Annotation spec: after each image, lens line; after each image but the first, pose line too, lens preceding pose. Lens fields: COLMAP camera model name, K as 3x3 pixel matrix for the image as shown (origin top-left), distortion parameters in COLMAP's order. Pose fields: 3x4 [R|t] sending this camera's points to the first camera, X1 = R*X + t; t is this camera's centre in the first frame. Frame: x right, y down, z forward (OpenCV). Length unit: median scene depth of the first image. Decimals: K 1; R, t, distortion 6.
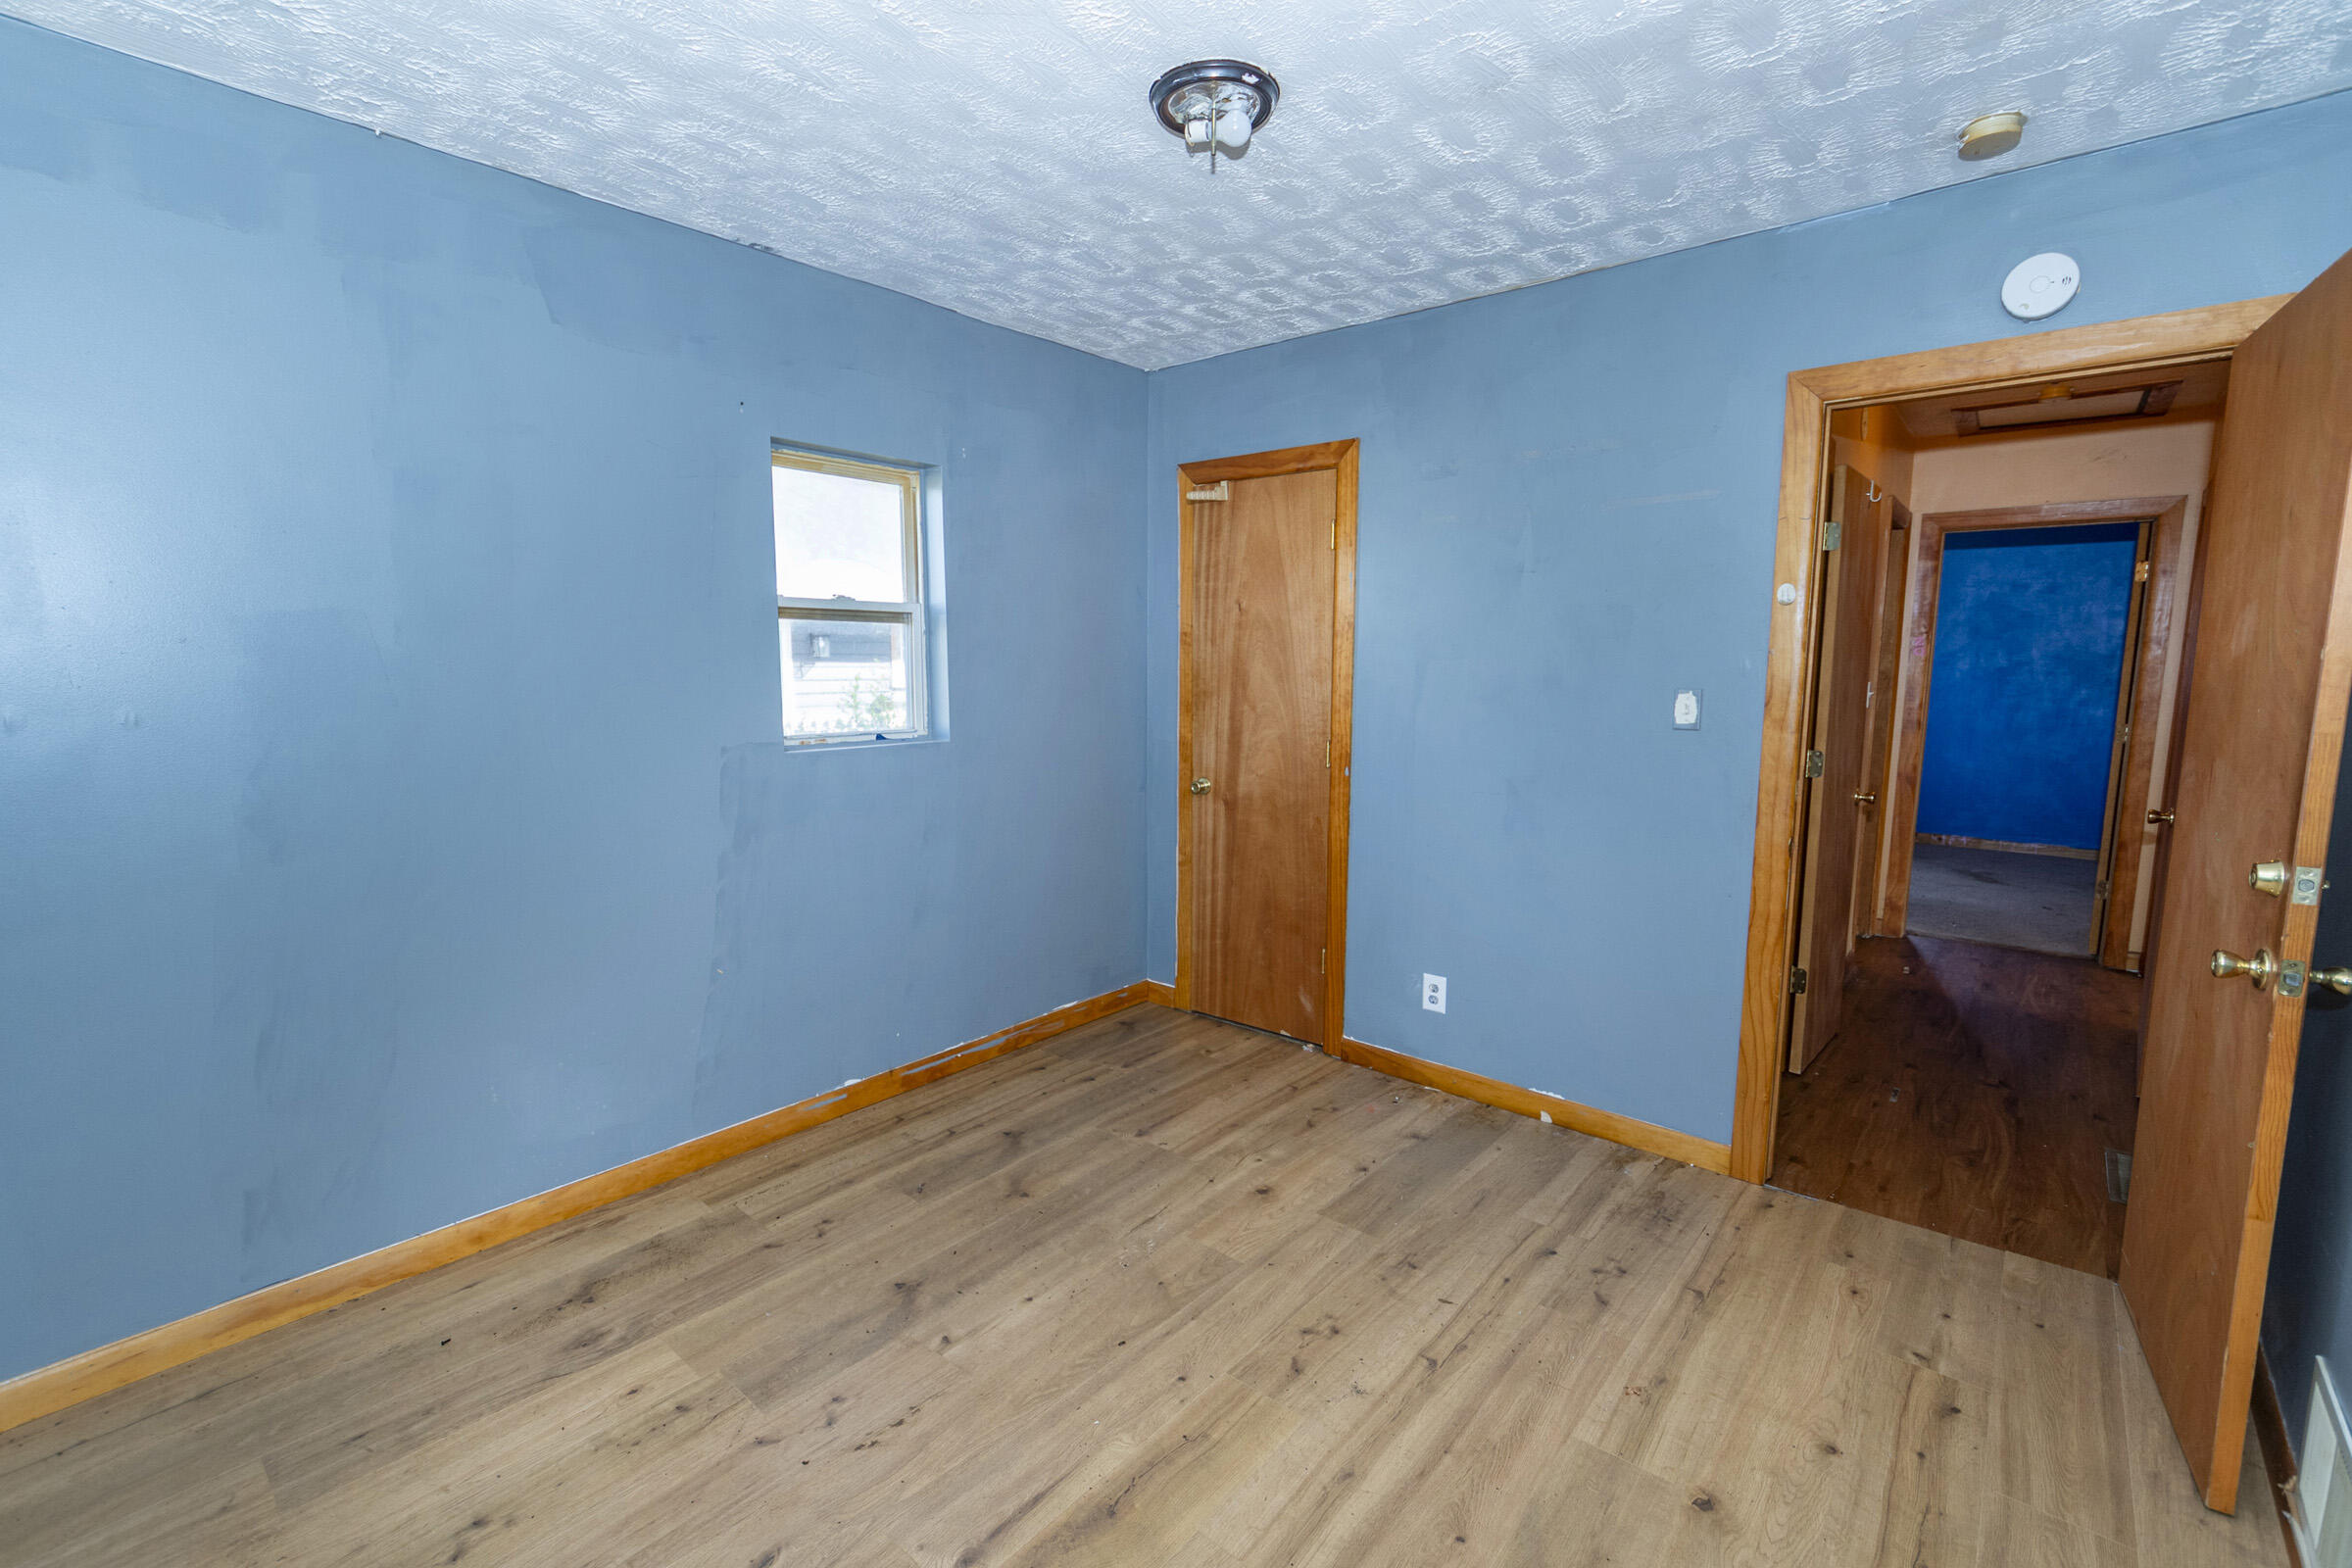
lens RADIAL K [[1034.6, 0, 1159.8], [0, 1034.6, 789.1], [0, 0, 1]] dist [0.000468, -0.000462]
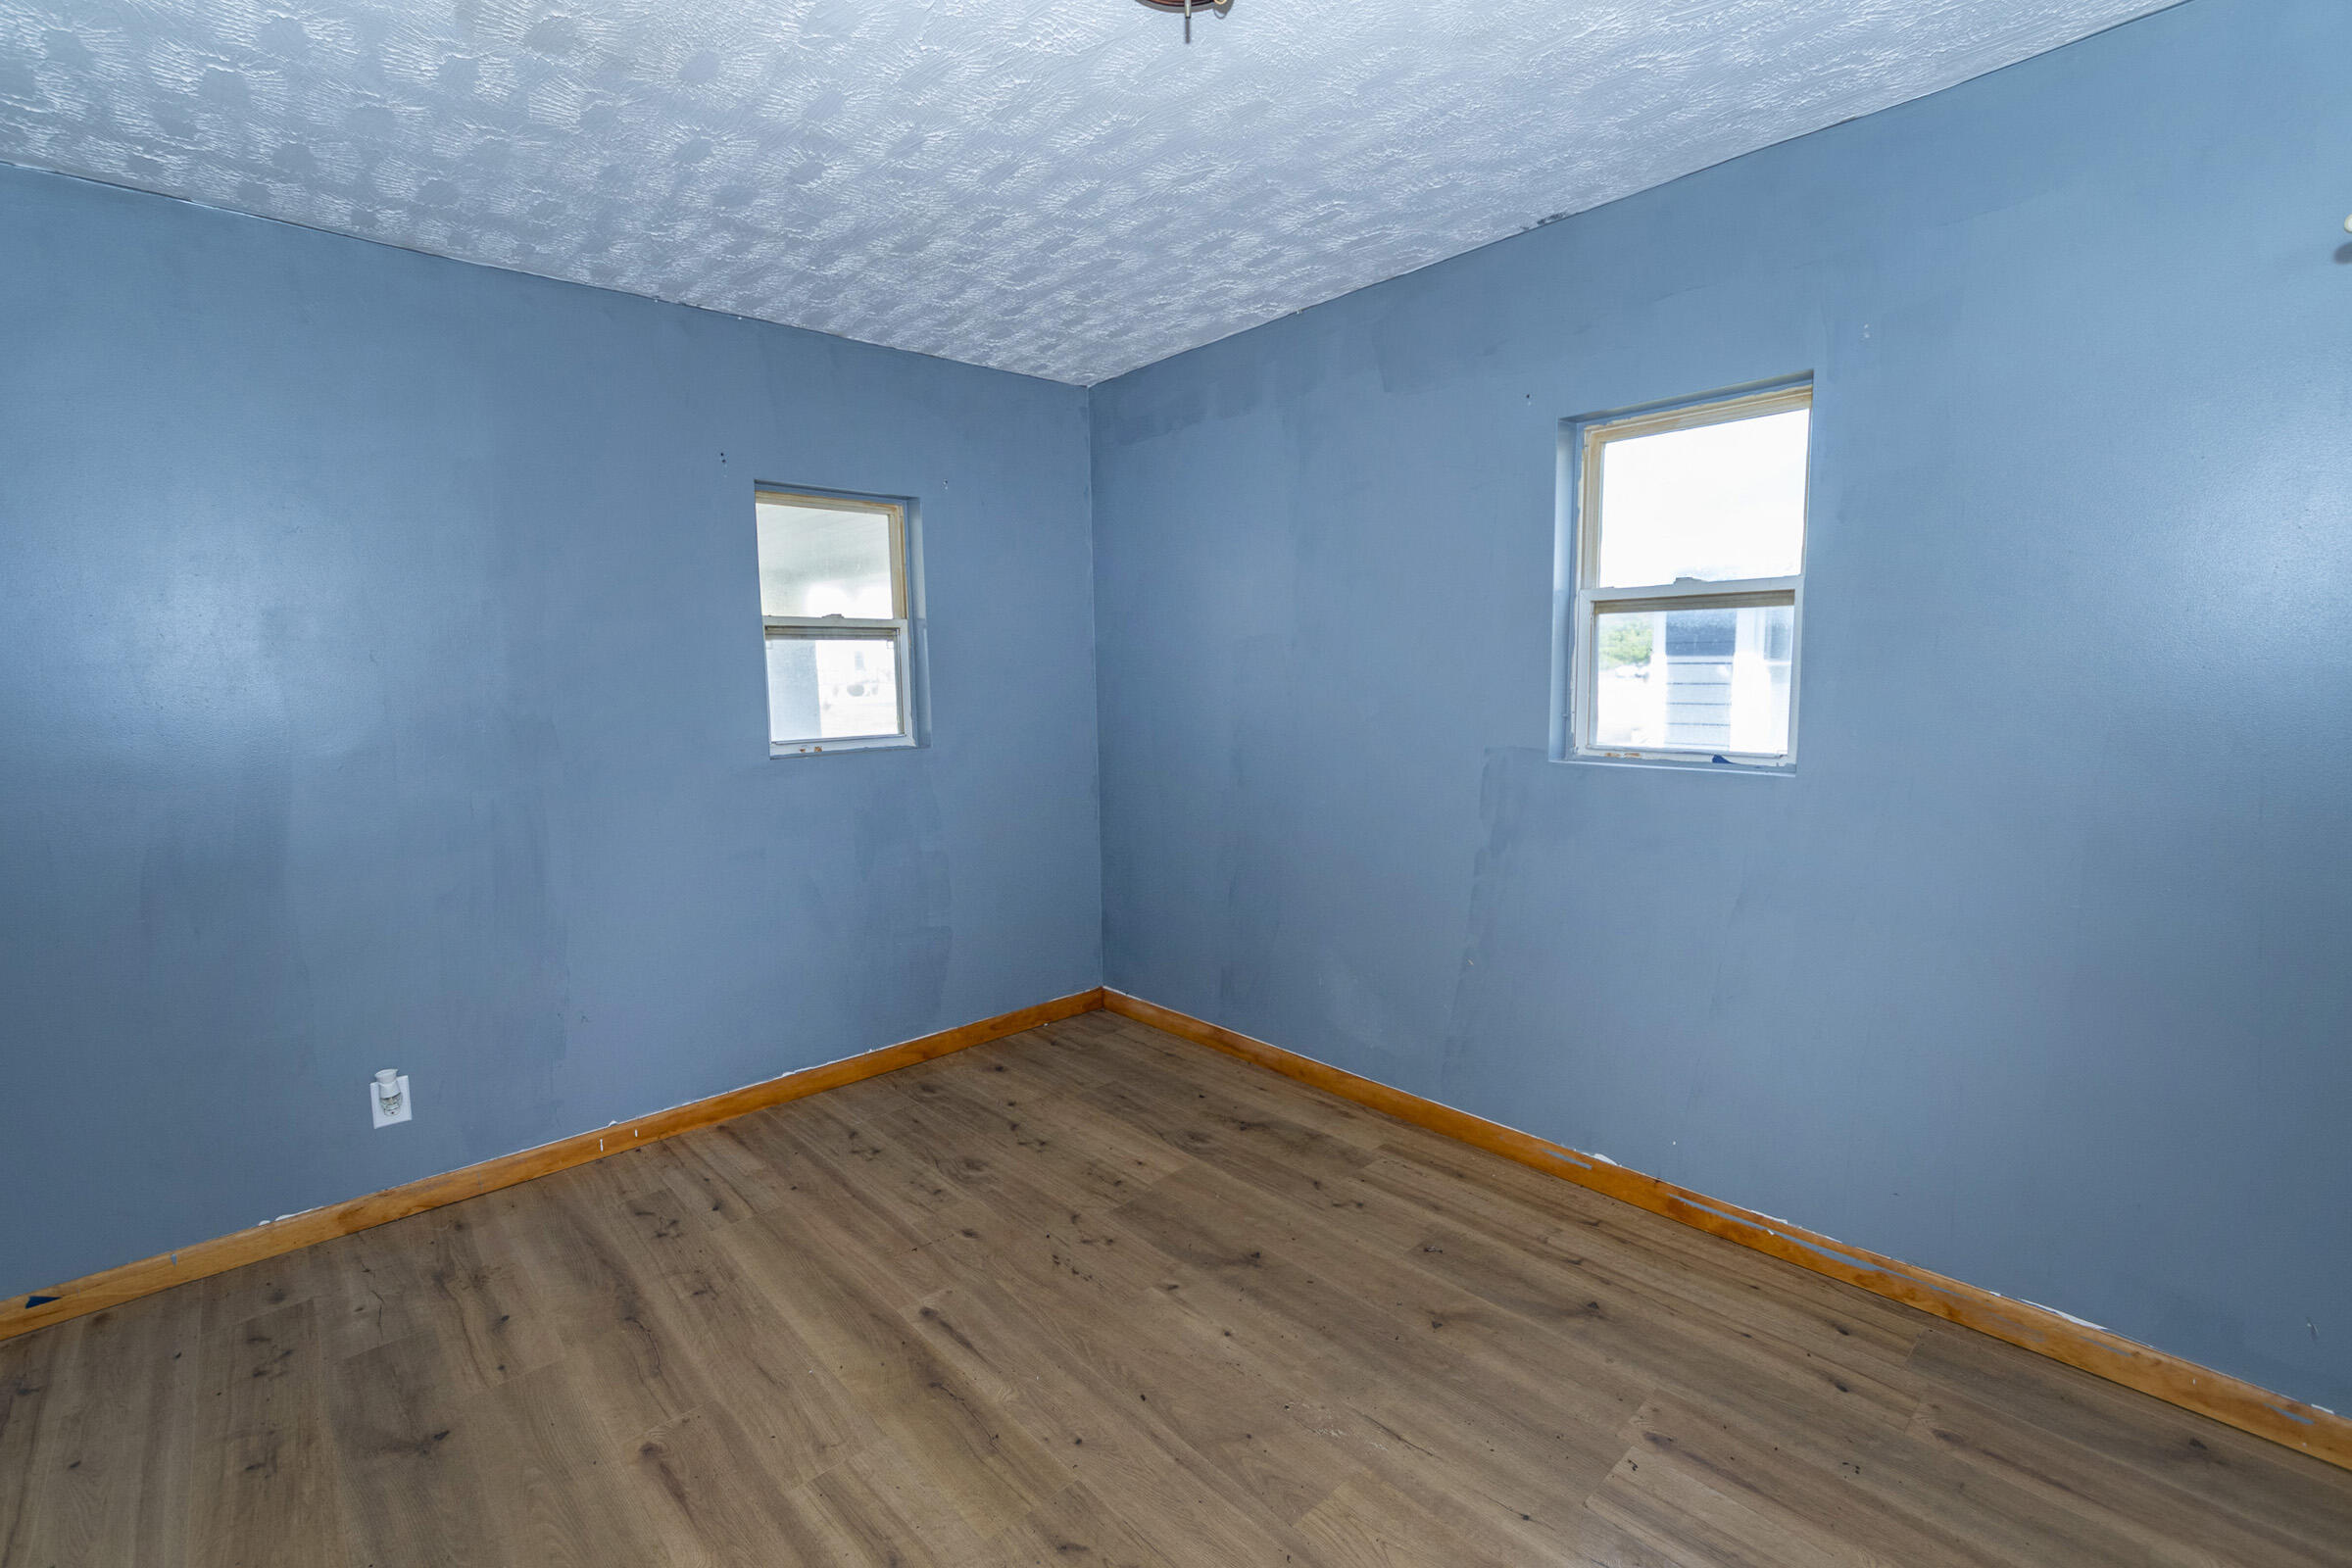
lens RADIAL K [[1034.6, 0, 1159.7], [0, 1034.6, 784.2], [0, 0, 1]] dist [0.000468, -0.000462]
pose [[-0.121297, 0.116591, -0.985745, 0.638007], [-0.108369, 0.985586, 0.129907, -0.104369], [0.986683, 0.122581, -0.106914, 0.815526]]
